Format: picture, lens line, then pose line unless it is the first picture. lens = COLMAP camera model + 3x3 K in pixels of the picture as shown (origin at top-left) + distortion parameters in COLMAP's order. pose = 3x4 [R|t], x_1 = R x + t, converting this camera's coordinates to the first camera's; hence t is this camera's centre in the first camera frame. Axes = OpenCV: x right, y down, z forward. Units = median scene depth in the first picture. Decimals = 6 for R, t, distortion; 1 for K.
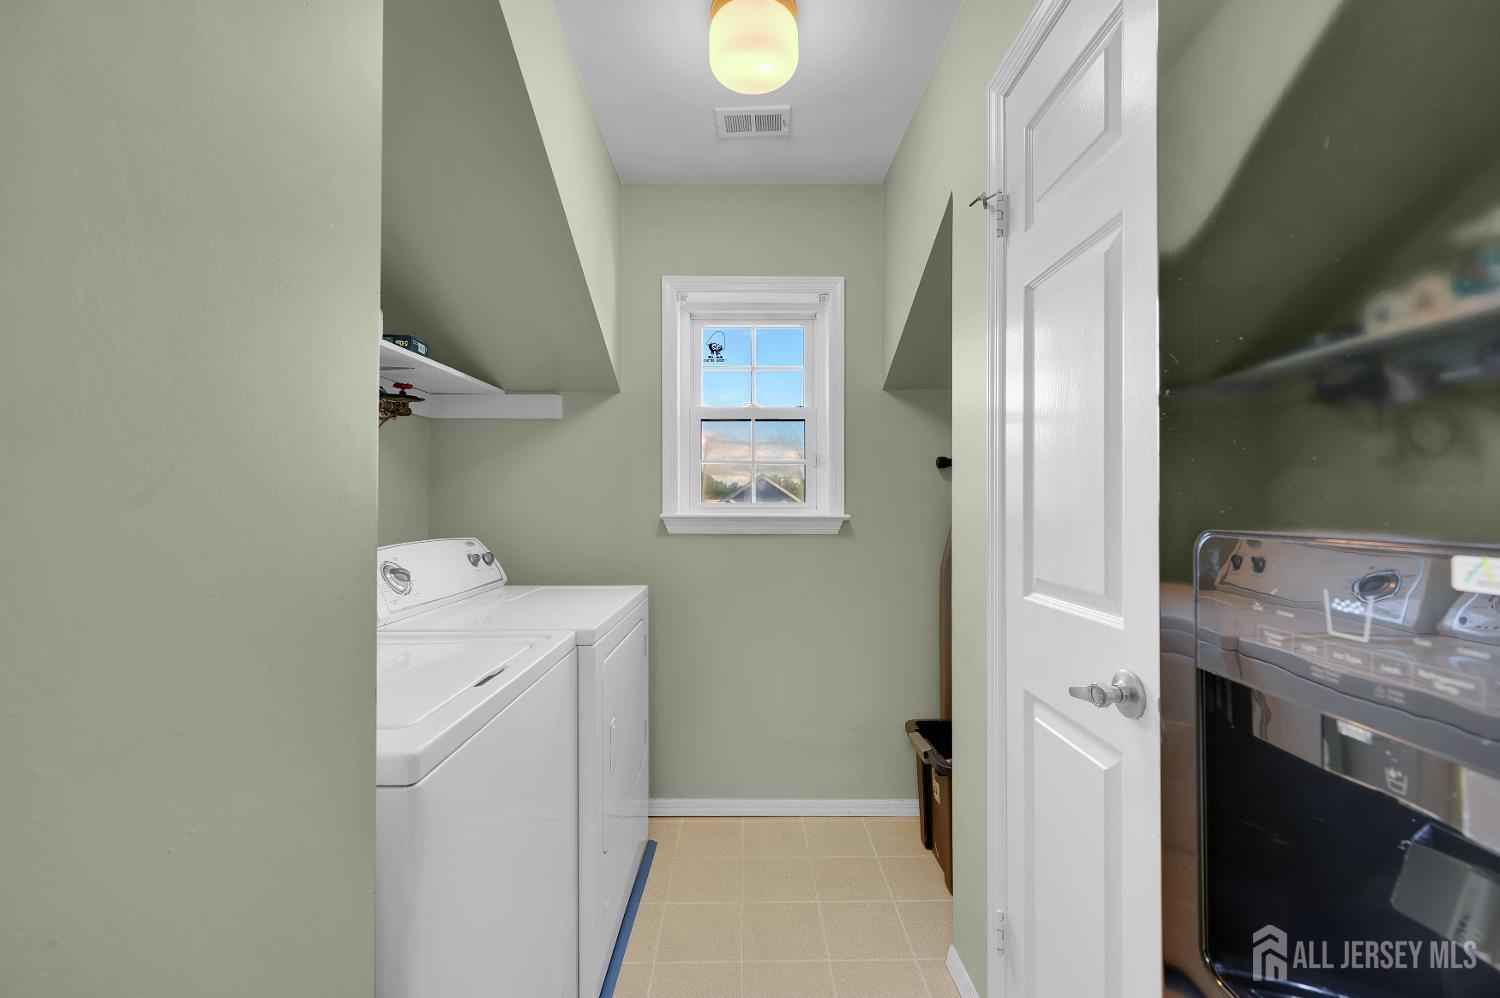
lens RADIAL K [[597.7, 0, 748.9], [0, 597.7, 499.3], [0, 0, 1]] dist [0.001022, -0.000070]
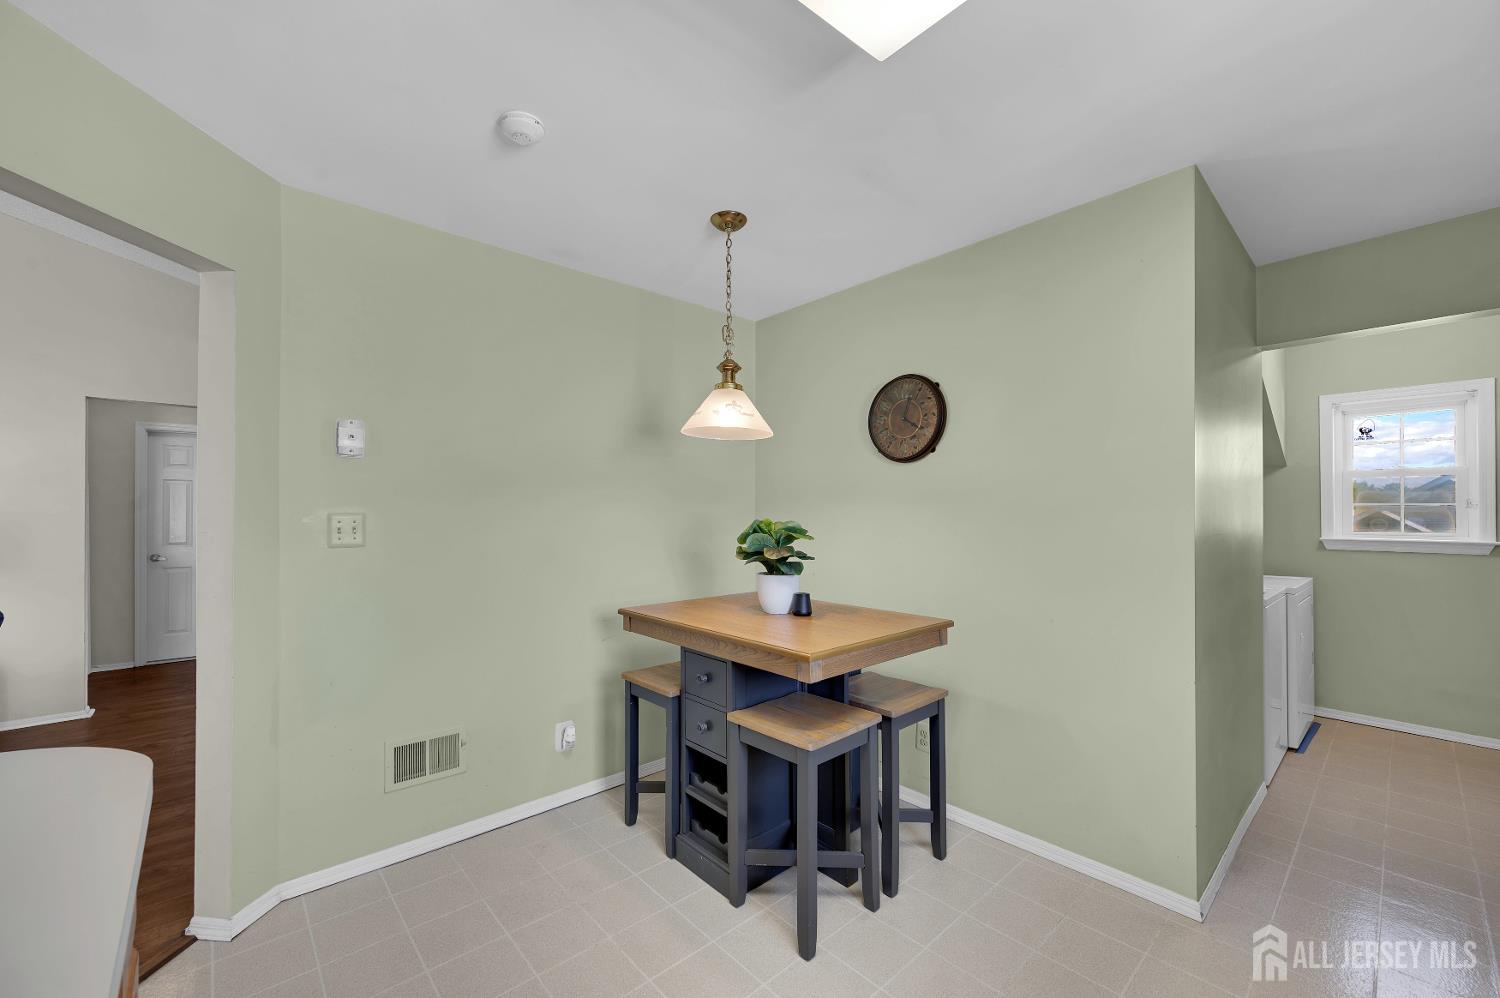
lens RADIAL K [[597.7, 0, 740.8], [0, 597.7, 505.4], [0, 0, 1]] dist [0.001022, -0.000070]
pose [[0.664251, -0.010233, -0.747439, 0.027389], [-0.001130, 0.999891, -0.014693, -0.038157], [0.747509, 0.010605, 0.664168, -1.318291]]
